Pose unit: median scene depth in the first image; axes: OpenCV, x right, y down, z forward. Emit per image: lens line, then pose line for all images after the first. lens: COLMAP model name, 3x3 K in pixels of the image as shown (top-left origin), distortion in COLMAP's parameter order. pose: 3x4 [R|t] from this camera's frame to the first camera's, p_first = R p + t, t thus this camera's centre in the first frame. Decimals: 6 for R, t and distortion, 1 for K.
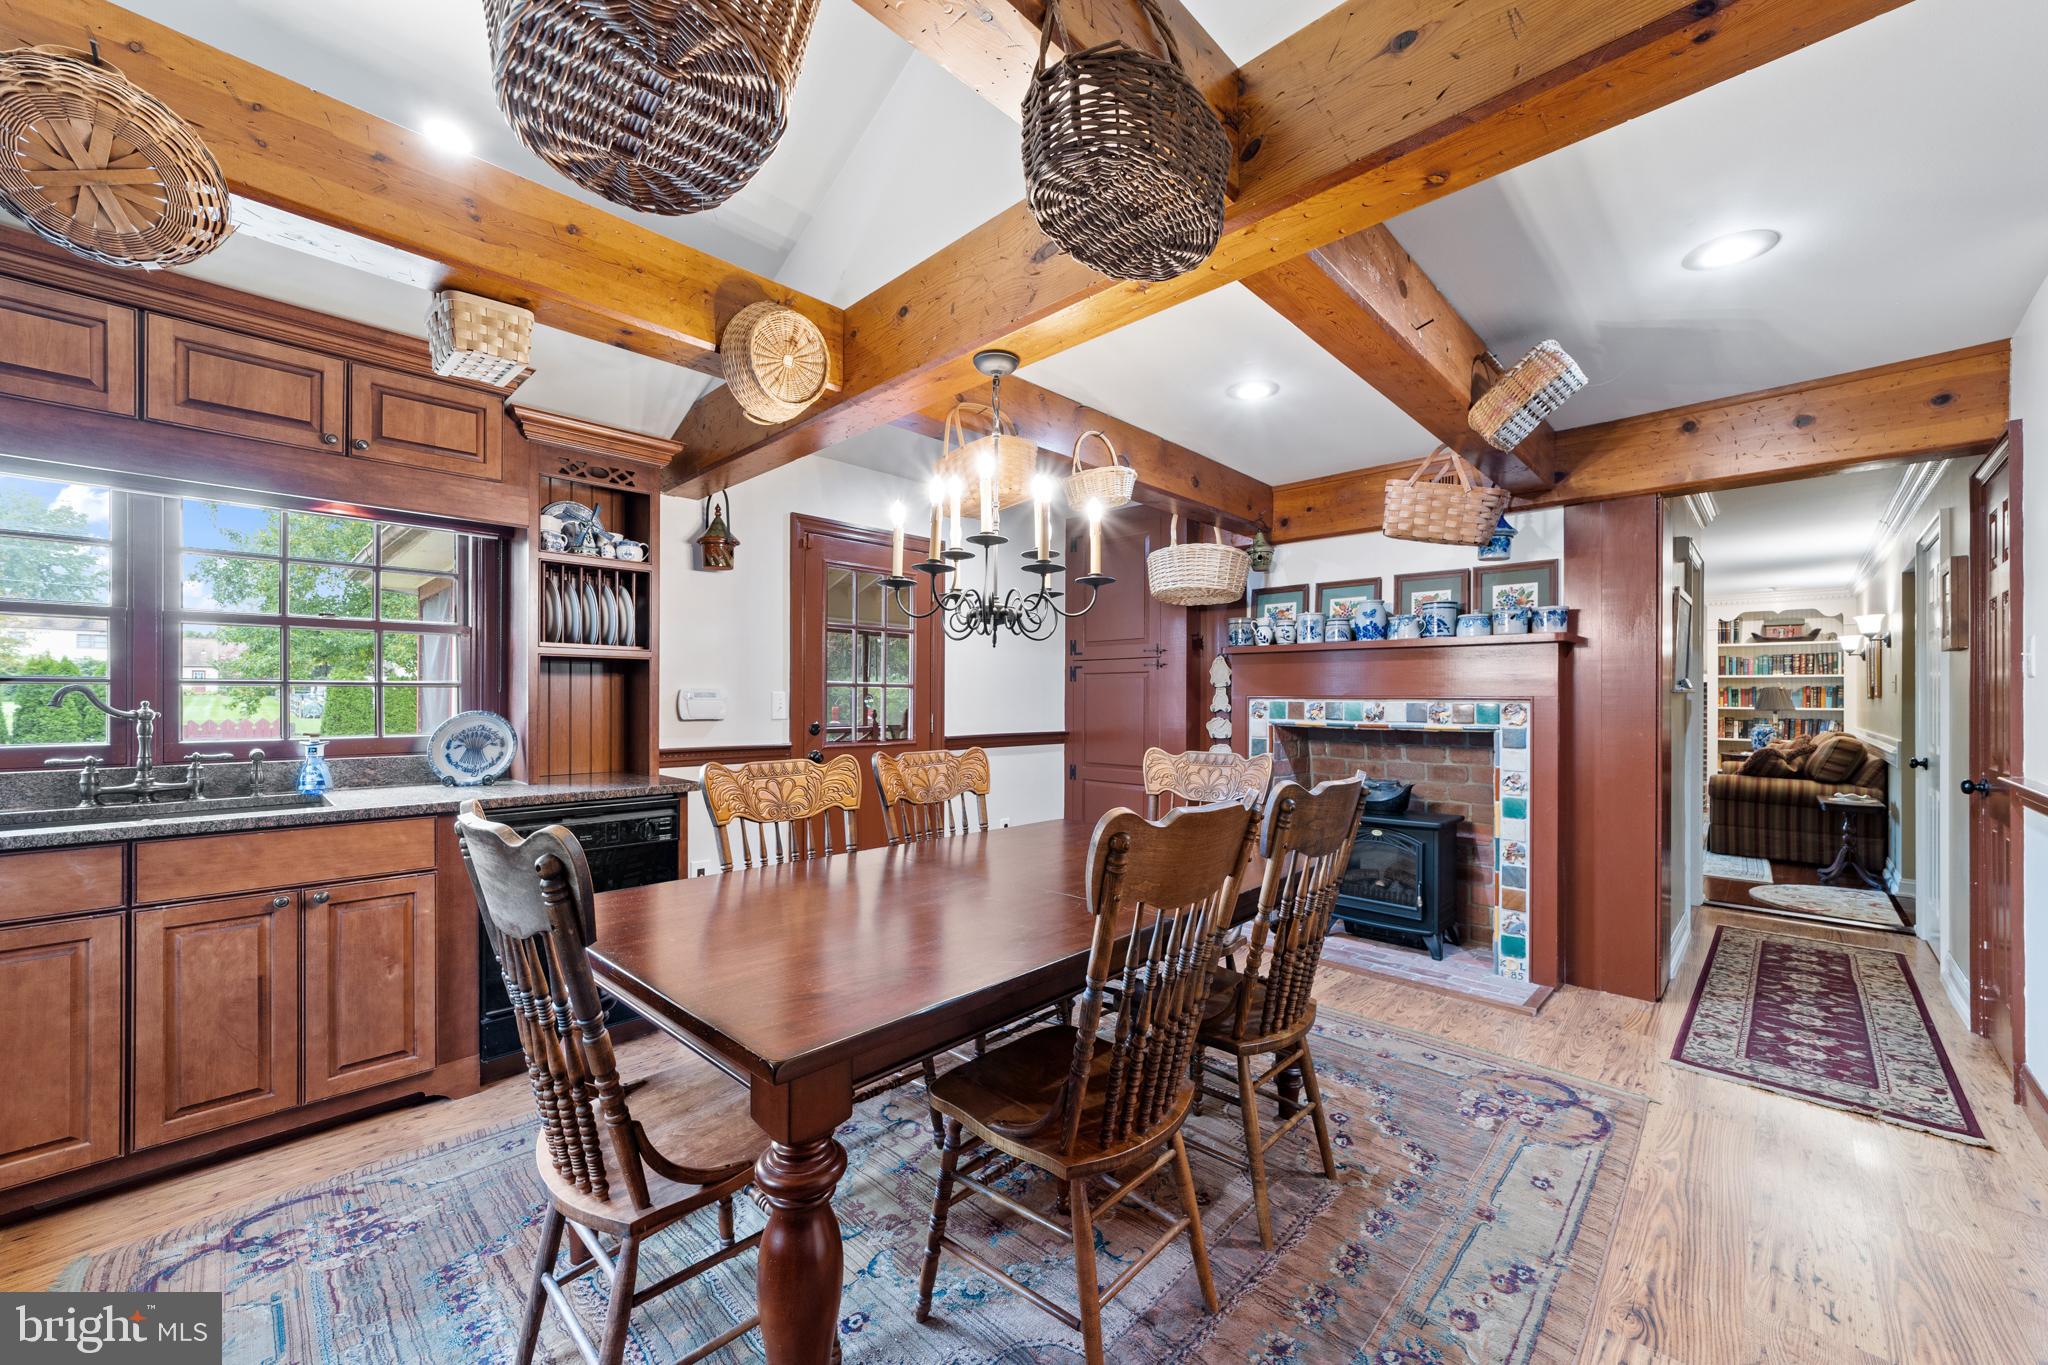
lens RADIAL K [[789.6, 0, 1015.8], [0, 789.6, 697.1], [0, 0, 1]] dist [-0.006350, 0.005304]
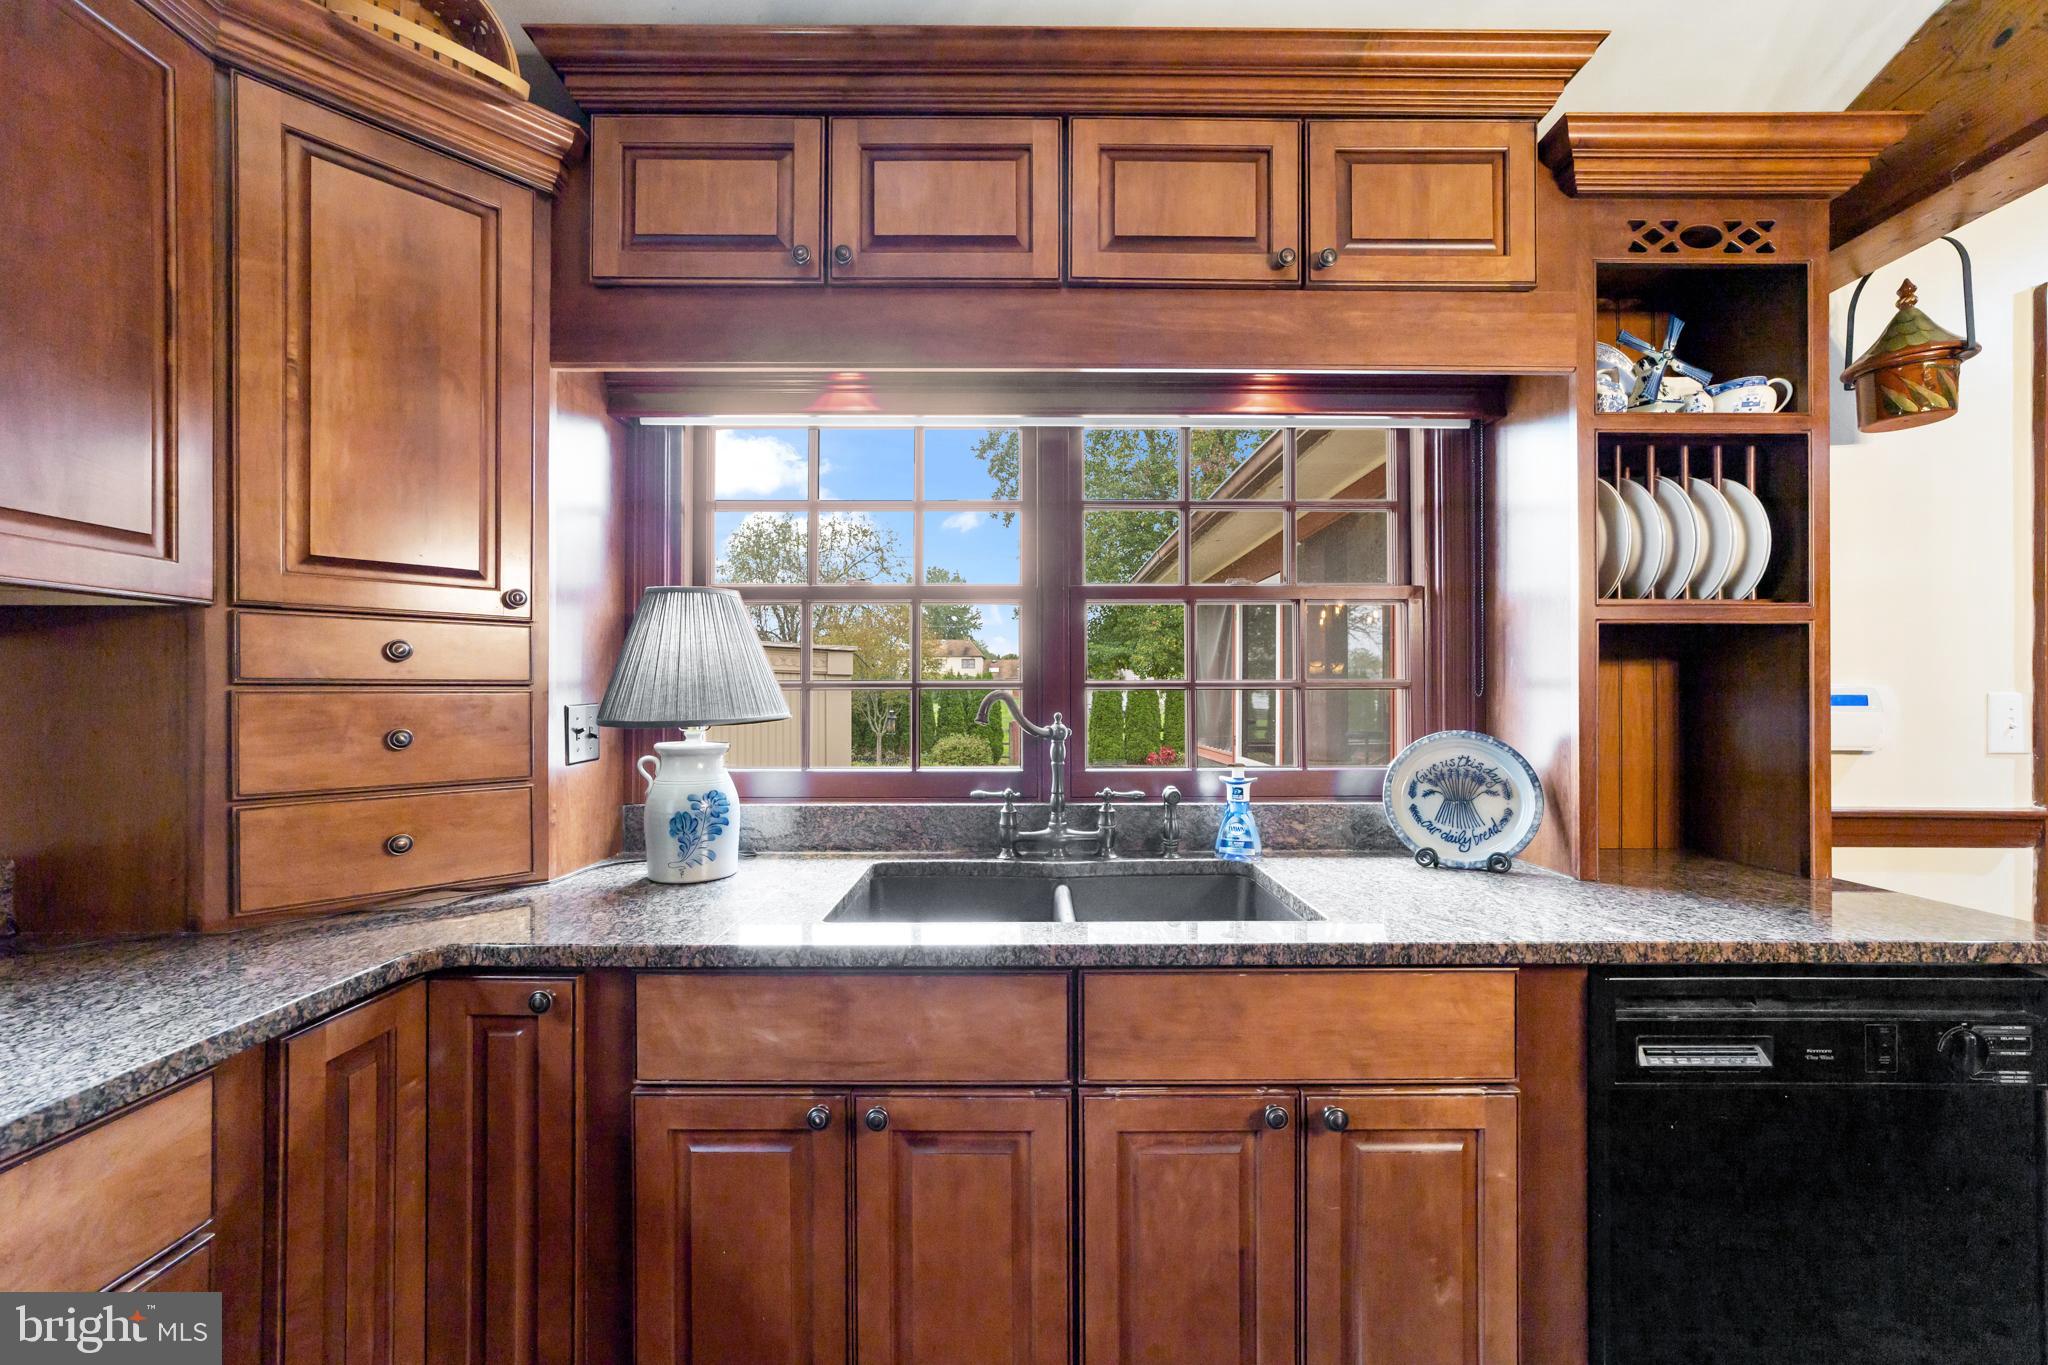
lens RADIAL K [[789.6, 0, 1020.6], [0, 789.6, 692.1], [0, 0, 1]] dist [-0.006350, 0.005304]
pose [[0.700209, -0.009456, -0.713876, -0.585156], [0.003192, 0.999944, -0.010115, -0.006155], [0.713931, 0.004804, 0.700199, 0.453336]]
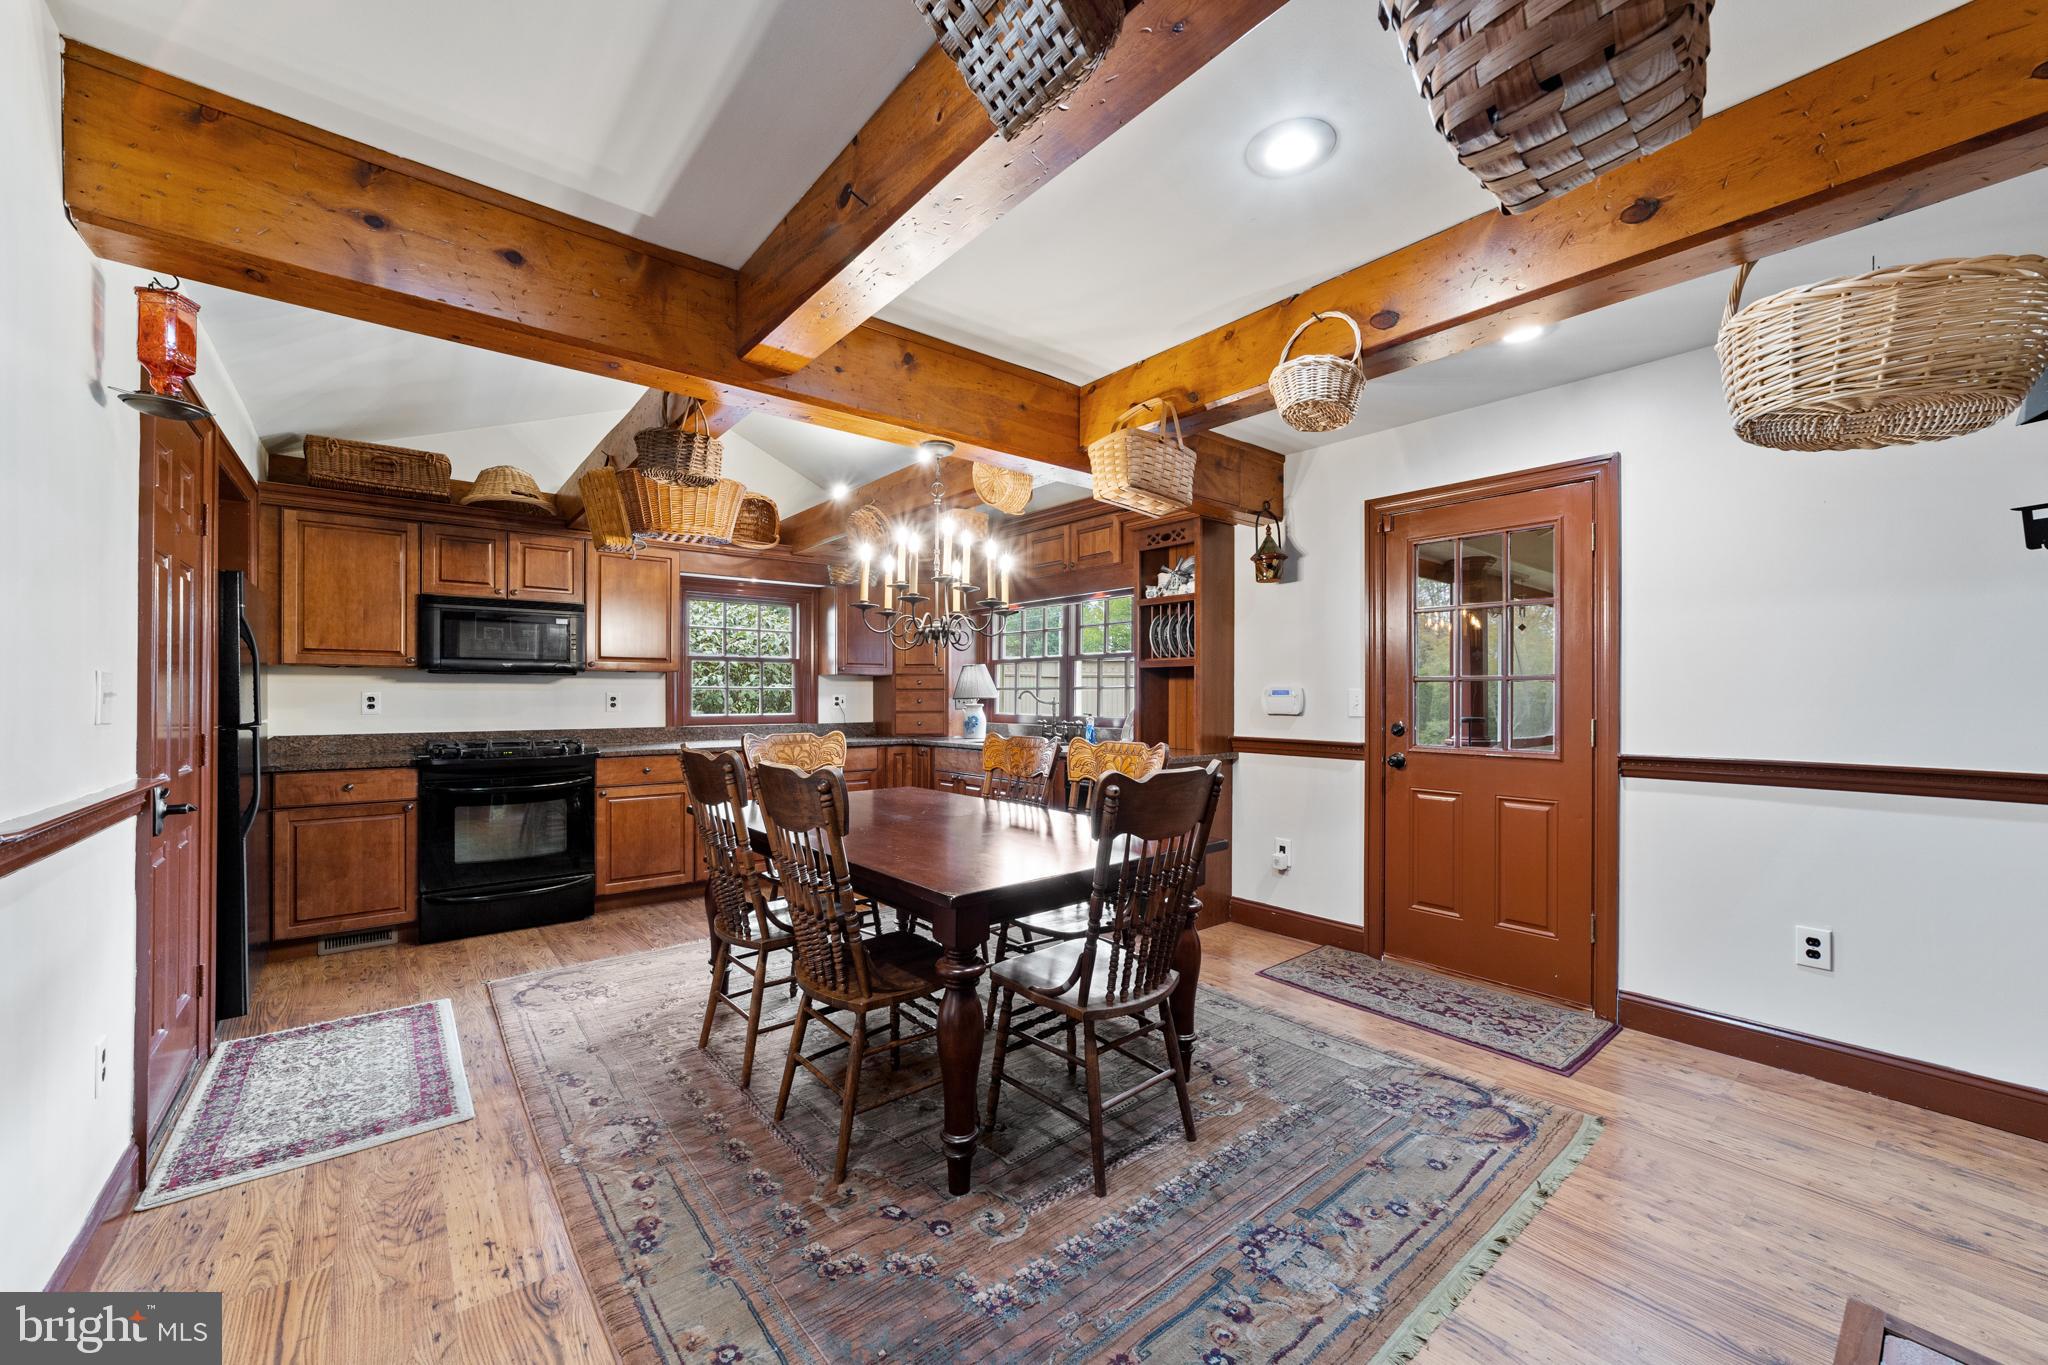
lens RADIAL K [[789.6, 0, 1027.5], [0, 789.6, 686.1], [0, 0, 1]] dist [-0.006350, 0.005304]
pose [[-0.110734, -0.018231, -0.993683, 1.125076], [-0.002014, 0.999834, -0.018119, 0.013502], [0.993848, -0.000005, -0.110753, 1.115330]]
